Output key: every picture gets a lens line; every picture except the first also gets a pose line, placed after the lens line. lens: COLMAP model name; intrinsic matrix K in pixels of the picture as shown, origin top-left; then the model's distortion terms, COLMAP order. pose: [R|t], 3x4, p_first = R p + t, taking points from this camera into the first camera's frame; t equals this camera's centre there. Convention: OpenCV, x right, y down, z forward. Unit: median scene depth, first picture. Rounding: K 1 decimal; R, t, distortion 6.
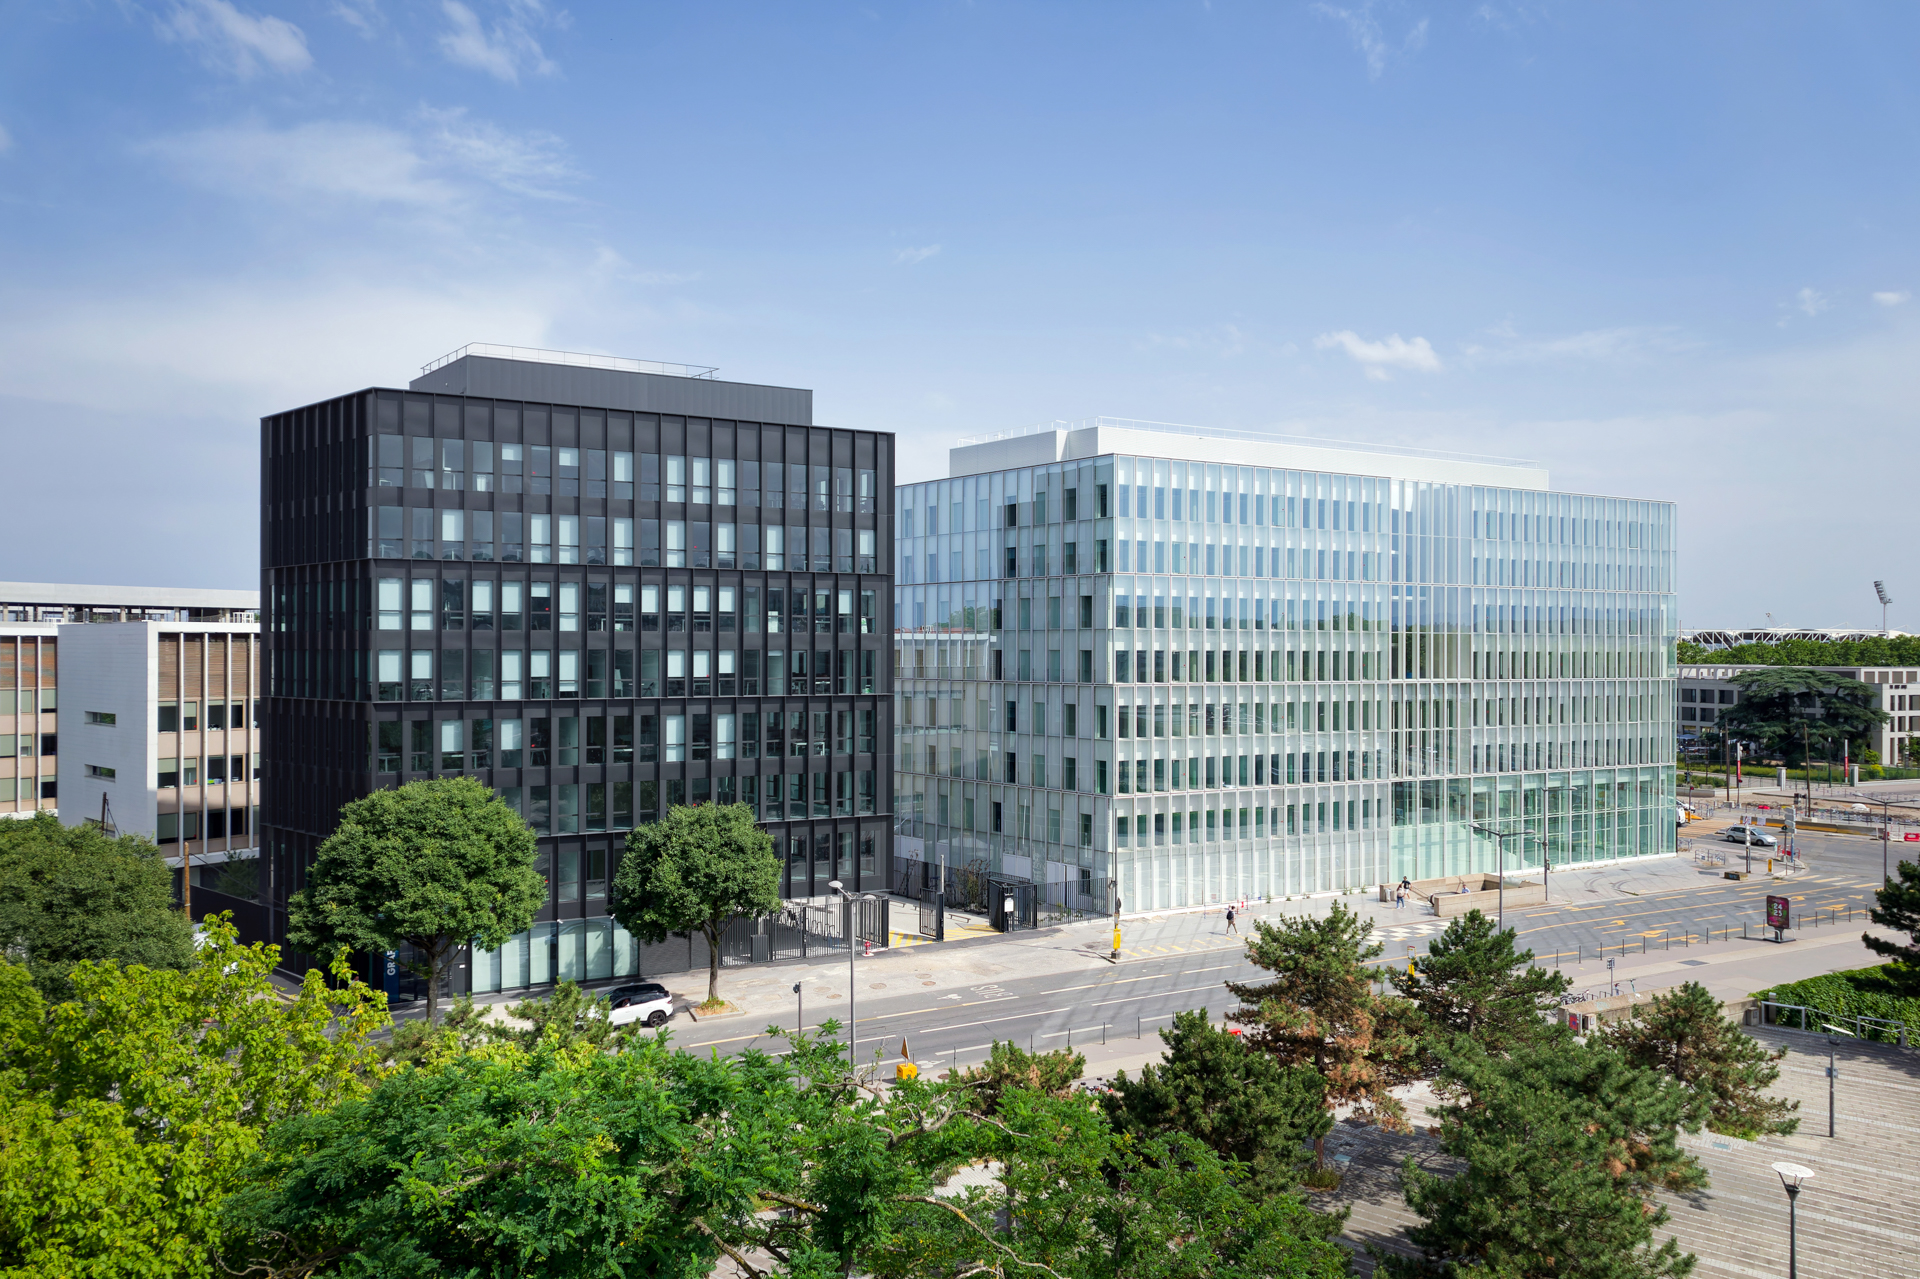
lens RADIAL K [[1144.9, 0, 960.0], [0, 1144.9, 639.5], [0, 0, 1]] dist [0.005085, 0.001183]
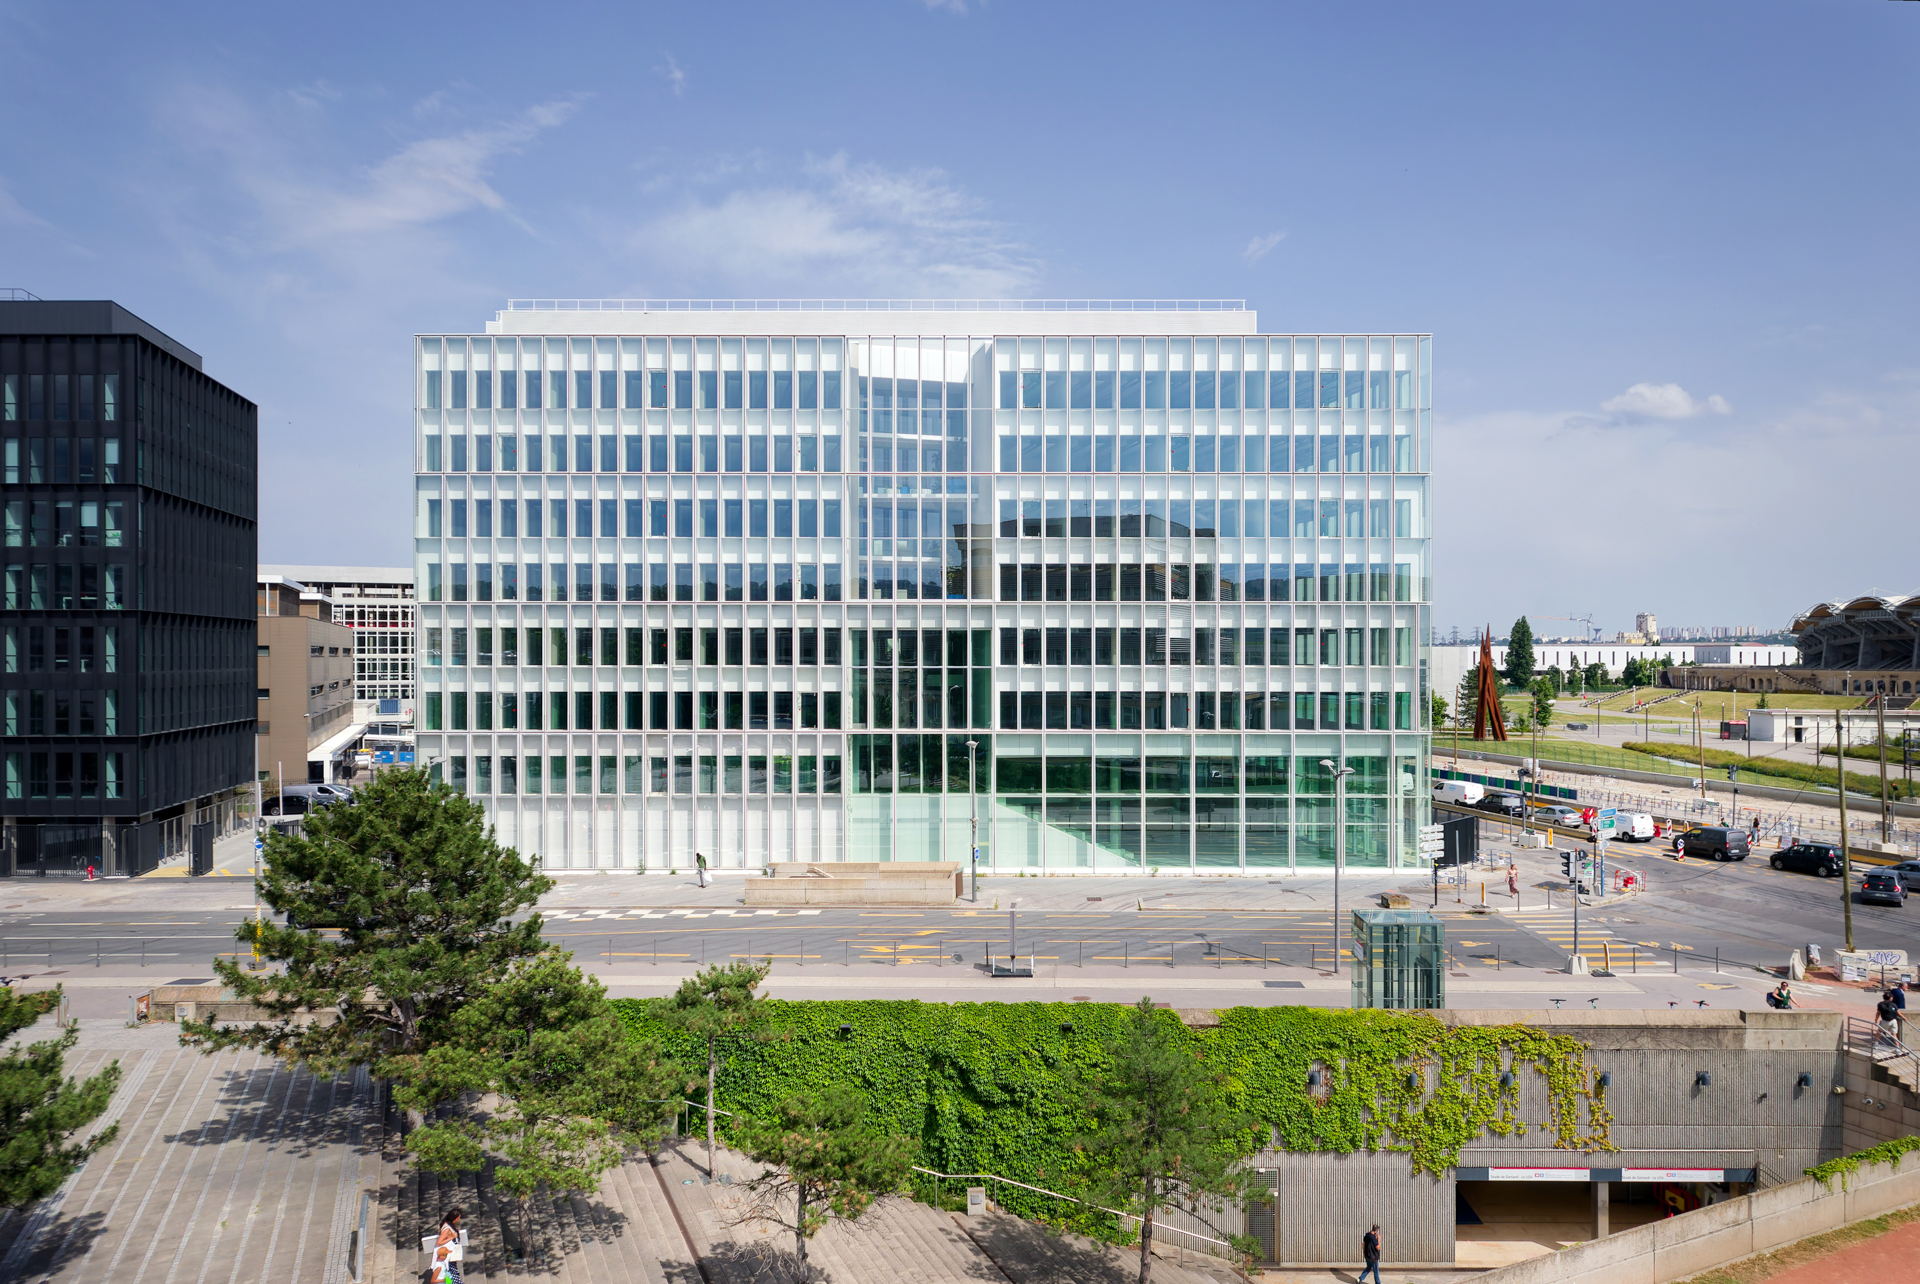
lens RADIAL K [[1144.9, 0, 960.0], [0, 1144.9, 642.0], [0, 0, 1]] dist [0.005085, 0.001183]
pose [[0.901274, -0.005434, -0.433215, 0.221587], [0.000583, 0.999936, -0.011330, 0.020650], [0.433249, 0.009959, 0.901219, 0.098888]]
